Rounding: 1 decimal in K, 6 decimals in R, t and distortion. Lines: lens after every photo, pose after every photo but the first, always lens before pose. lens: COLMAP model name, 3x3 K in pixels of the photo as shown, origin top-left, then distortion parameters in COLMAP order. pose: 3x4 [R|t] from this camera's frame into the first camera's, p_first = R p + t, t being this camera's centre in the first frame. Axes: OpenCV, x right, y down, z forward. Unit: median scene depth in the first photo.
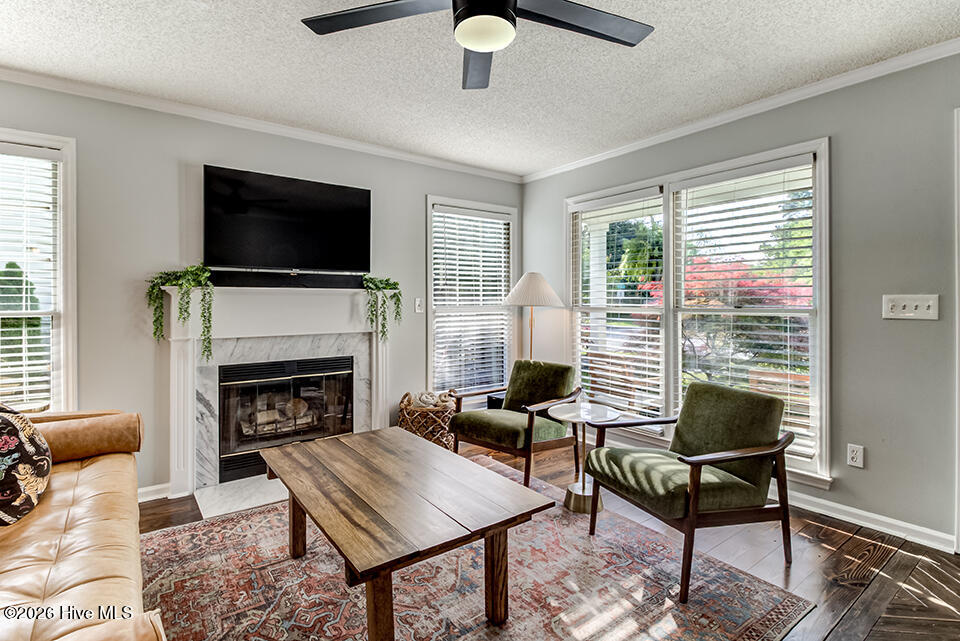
lens RADIAL K [[475.5, 0, 497.2], [0, 475.5, 298.5], [0, 0, 1]] dist [0.010573, -0.011415]
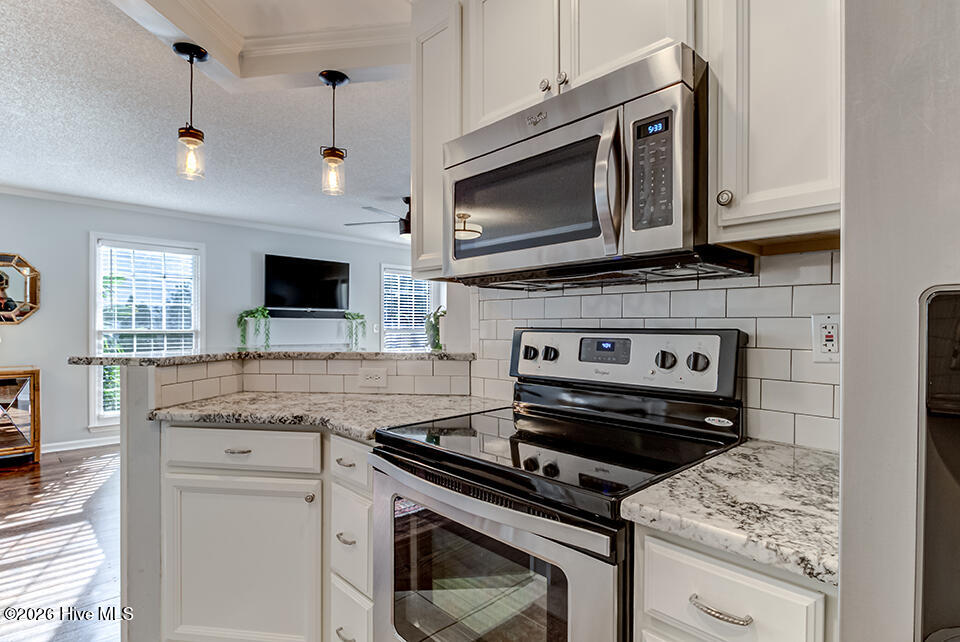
lens RADIAL K [[475.5, 0, 488.1], [0, 475.5, 325.1], [0, 0, 1]] dist [0.010573, -0.011415]
pose [[0.993887, -0.000816, 0.110398, 0.056936], [0.001286, 0.999990, -0.004185, 0.011979], [-0.110394, 0.004302, 0.993879, -0.892306]]
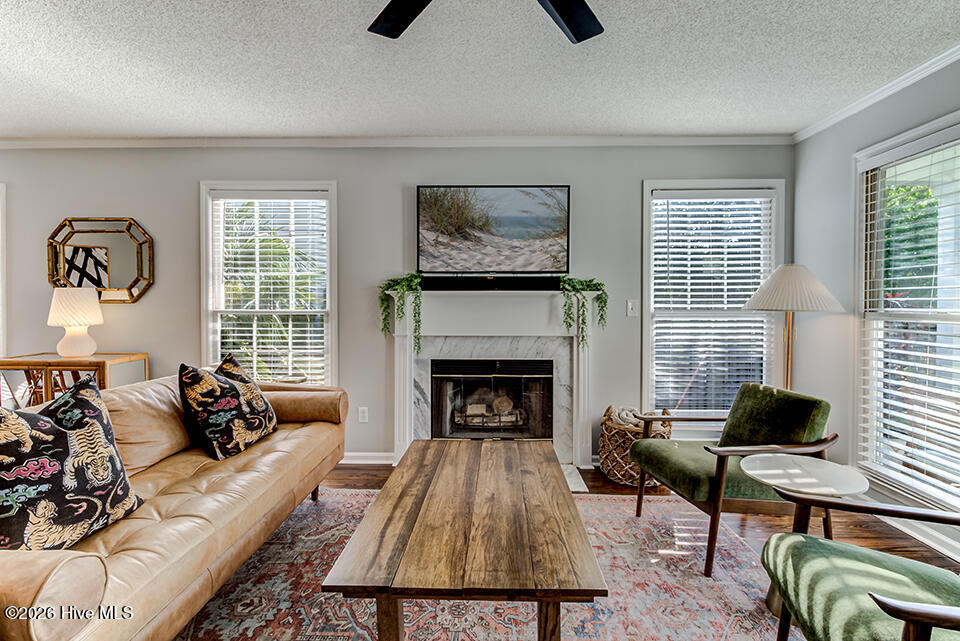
lens RADIAL K [[475.5, 0, 483.7], [0, 475.5, 307.7], [0, 0, 1]] dist [0.010573, -0.011415]
pose [[0.774179, 0.007487, -0.632922, 0.220312], [0.001861, 0.999899, 0.014106, 0.000265], [0.632964, -0.012099, 0.774087, 0.181790]]
